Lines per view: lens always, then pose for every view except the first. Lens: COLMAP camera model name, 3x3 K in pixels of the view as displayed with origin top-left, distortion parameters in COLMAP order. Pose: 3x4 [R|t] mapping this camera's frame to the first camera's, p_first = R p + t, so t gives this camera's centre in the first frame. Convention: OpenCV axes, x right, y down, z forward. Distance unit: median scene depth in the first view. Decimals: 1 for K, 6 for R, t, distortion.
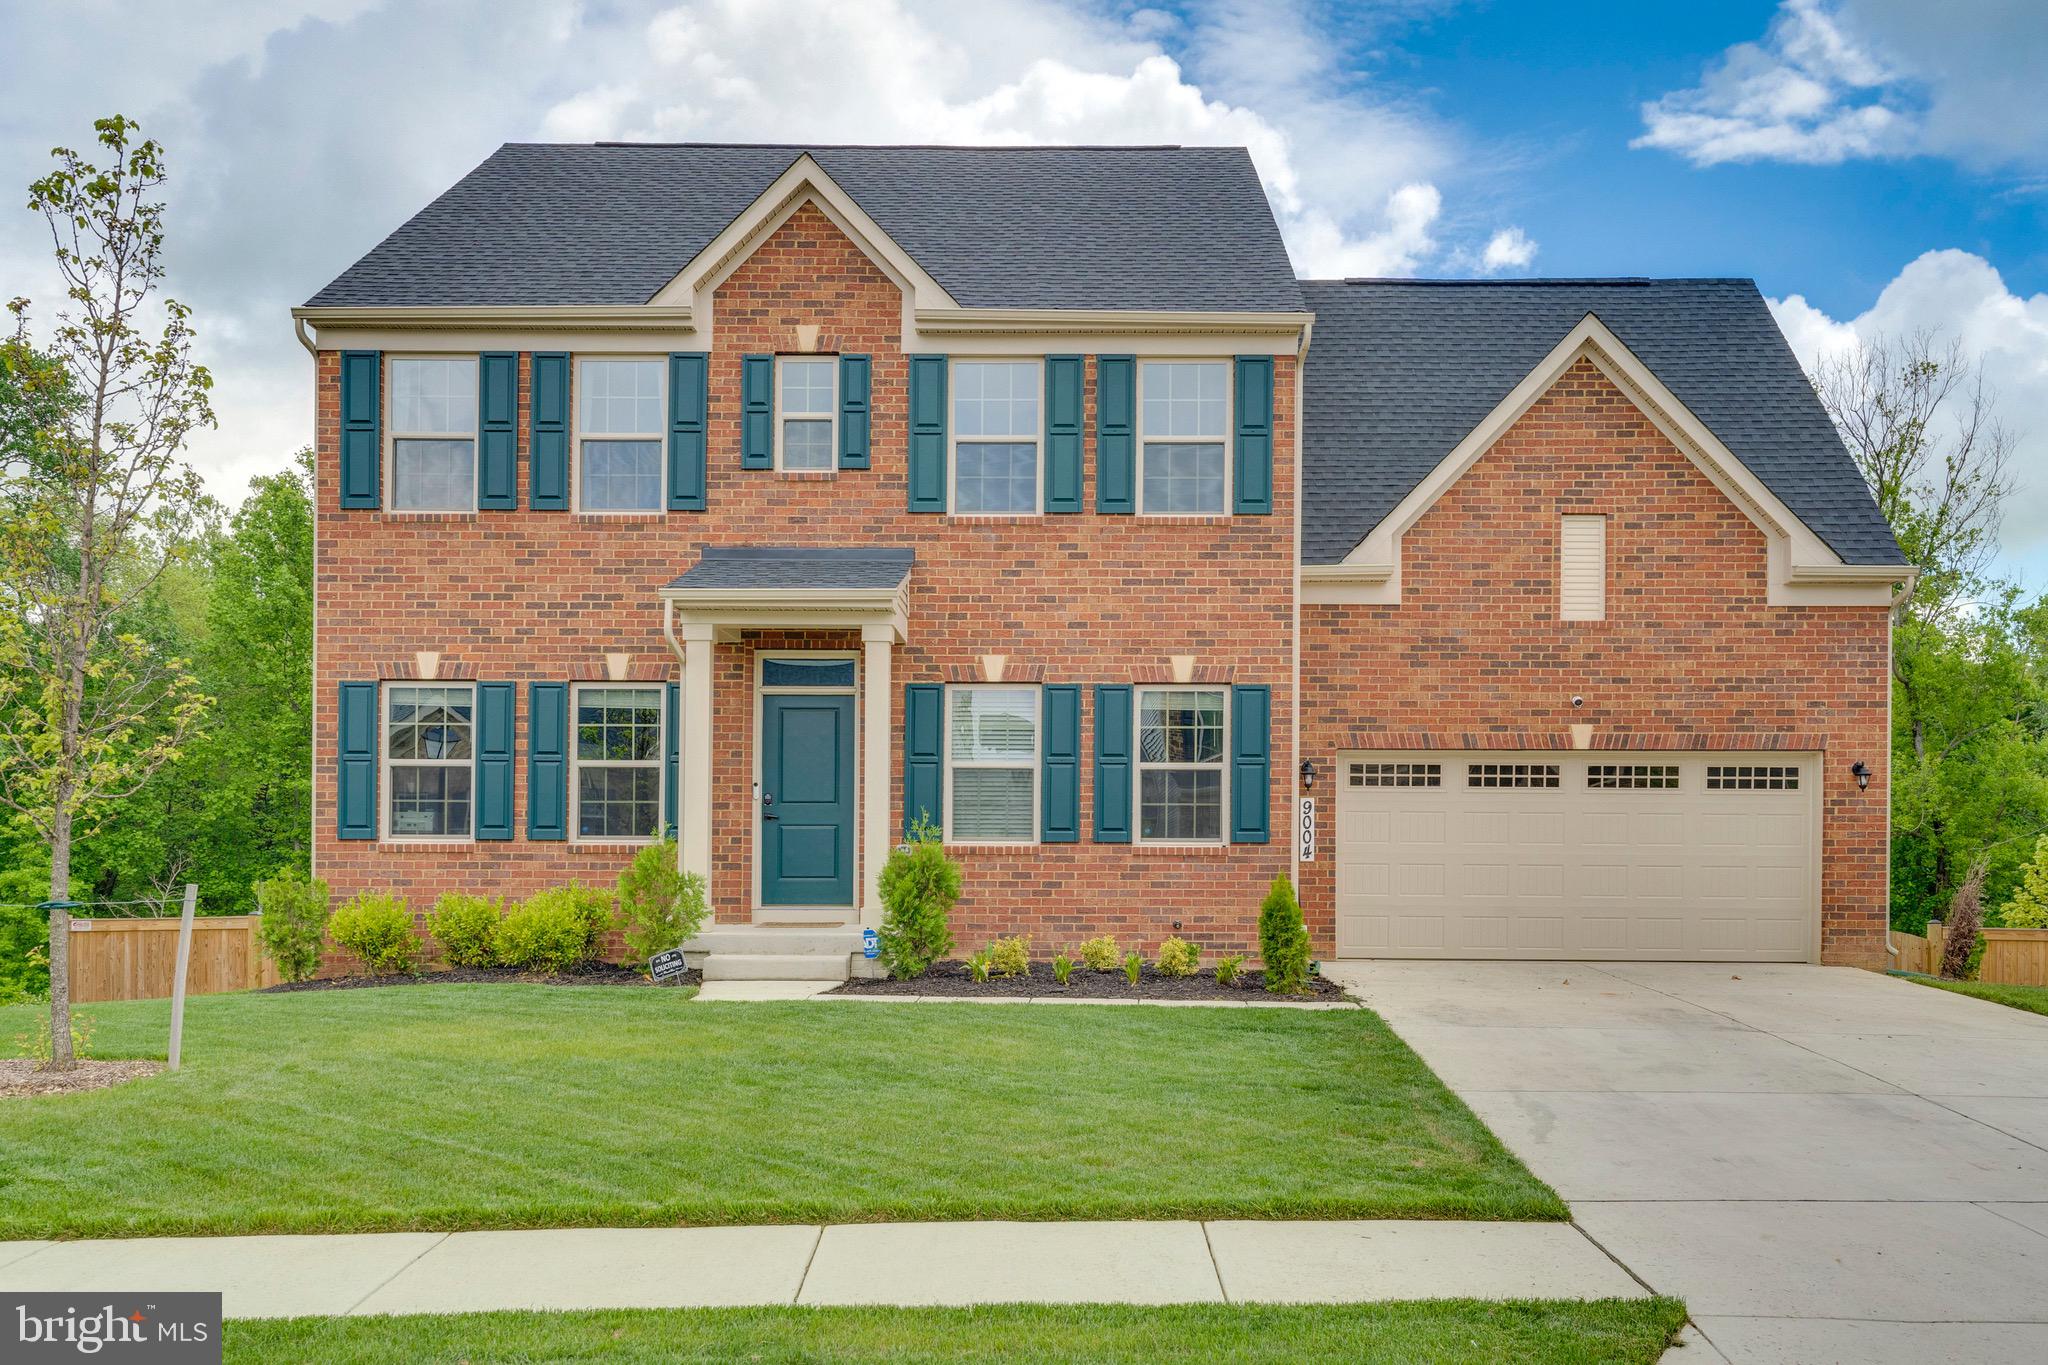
lens RADIAL K [[1690.4, 0, 1023.2], [0, 1690.4, 843.2], [0, 0, 1]] dist [0.014236, 0.001184]
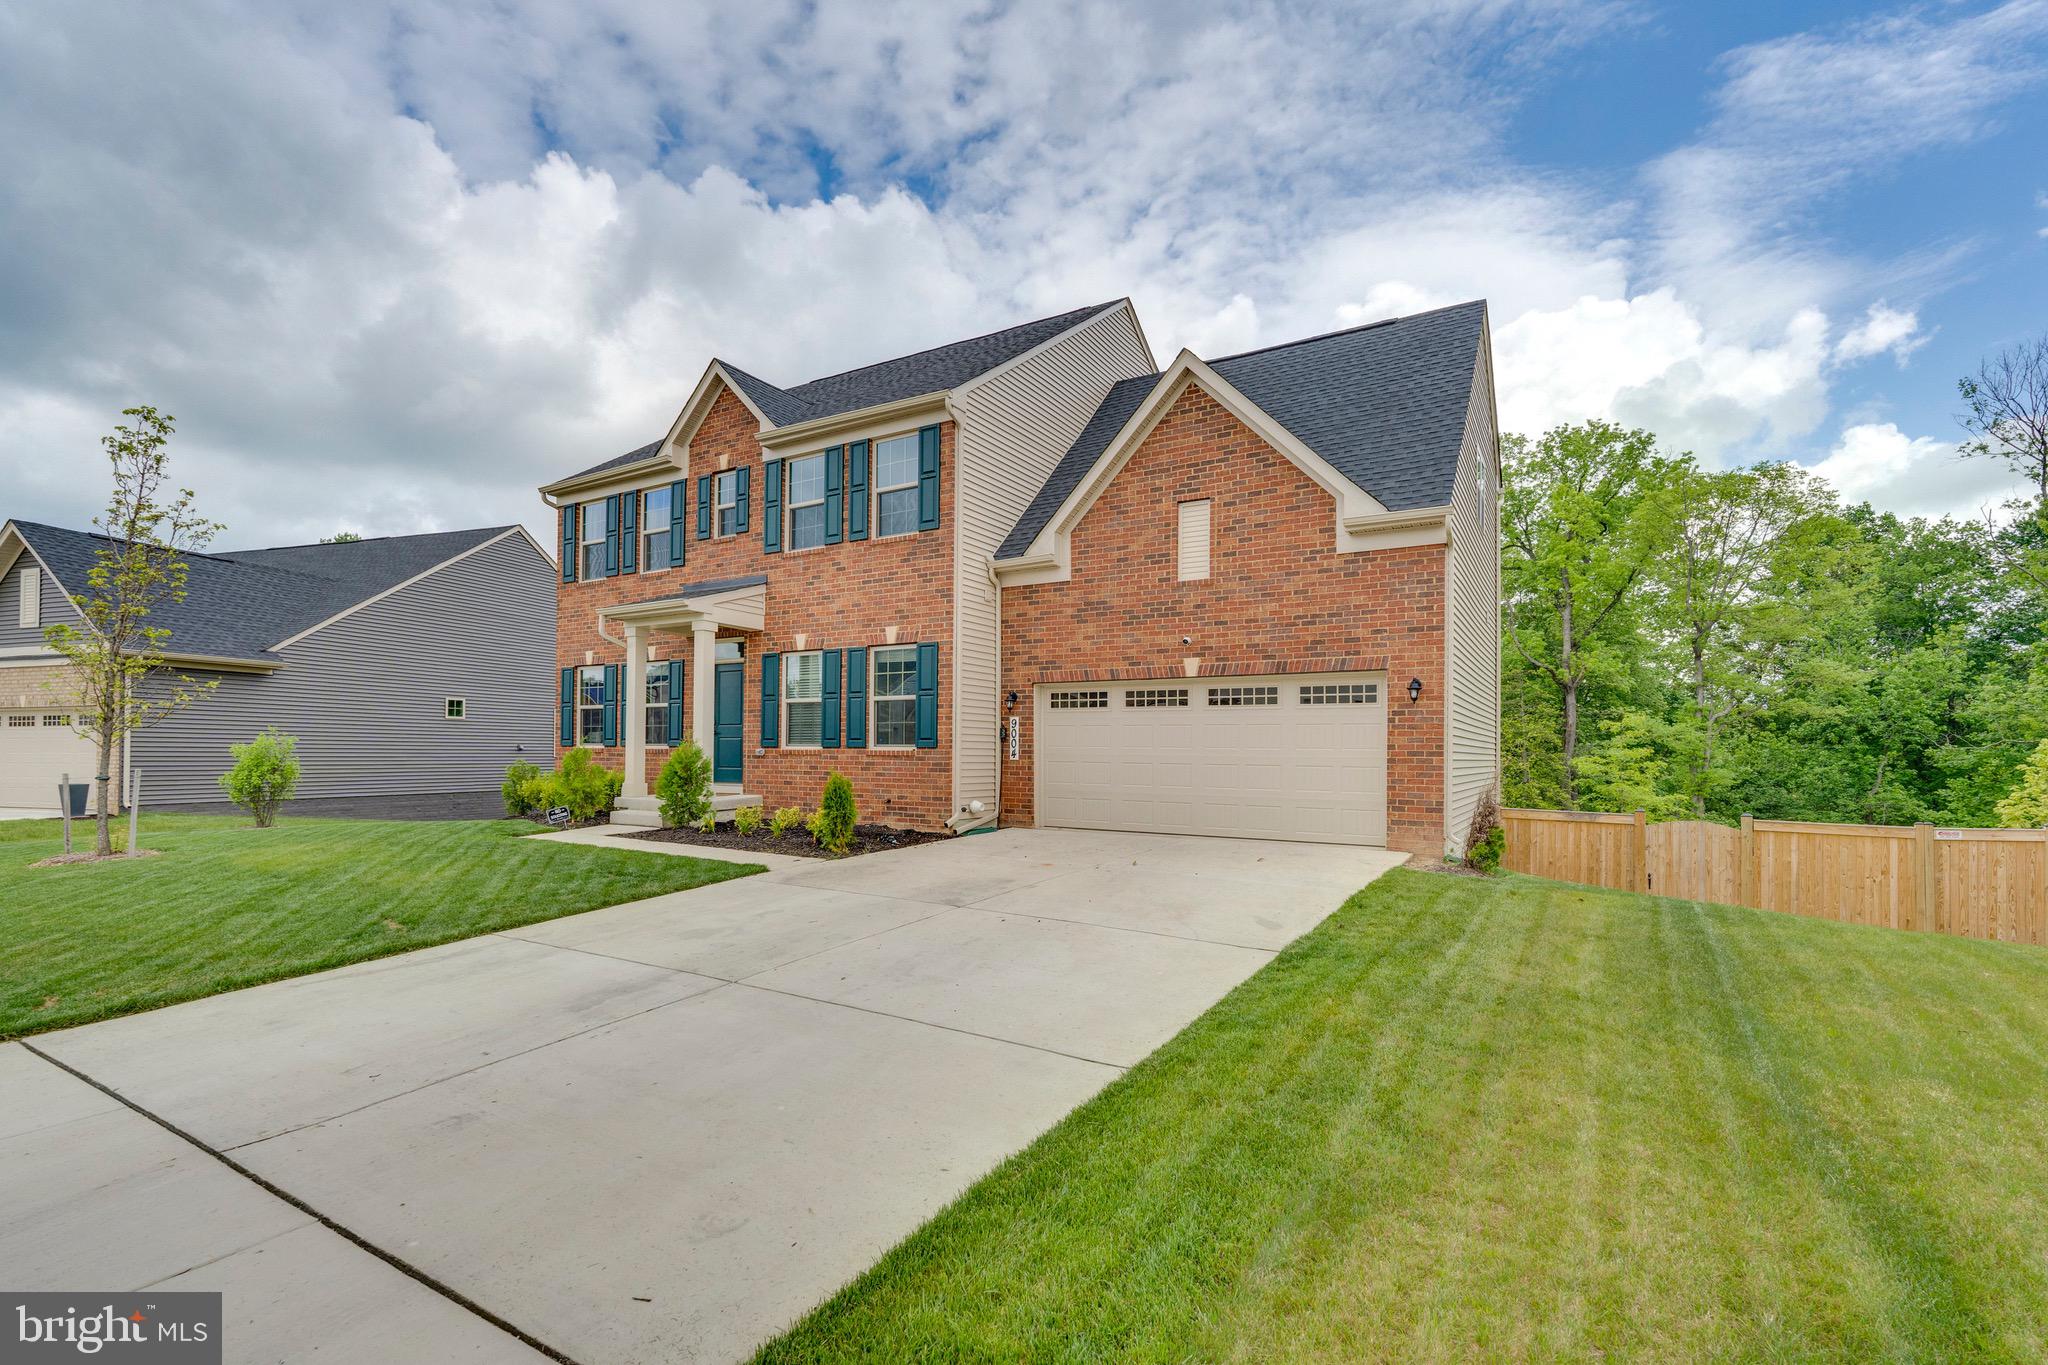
lens RADIAL K [[866.3, 0, 1027.6], [0, 866.3, 735.6], [0, 0, 1]] dist [0.001445, 0.000426]
pose [[0.871611, -0.006926, -0.490149, 0.550786], [0.001204, 0.999927, -0.011987, -0.001309], [0.490196, 0.009858, 0.871556, 0.345239]]
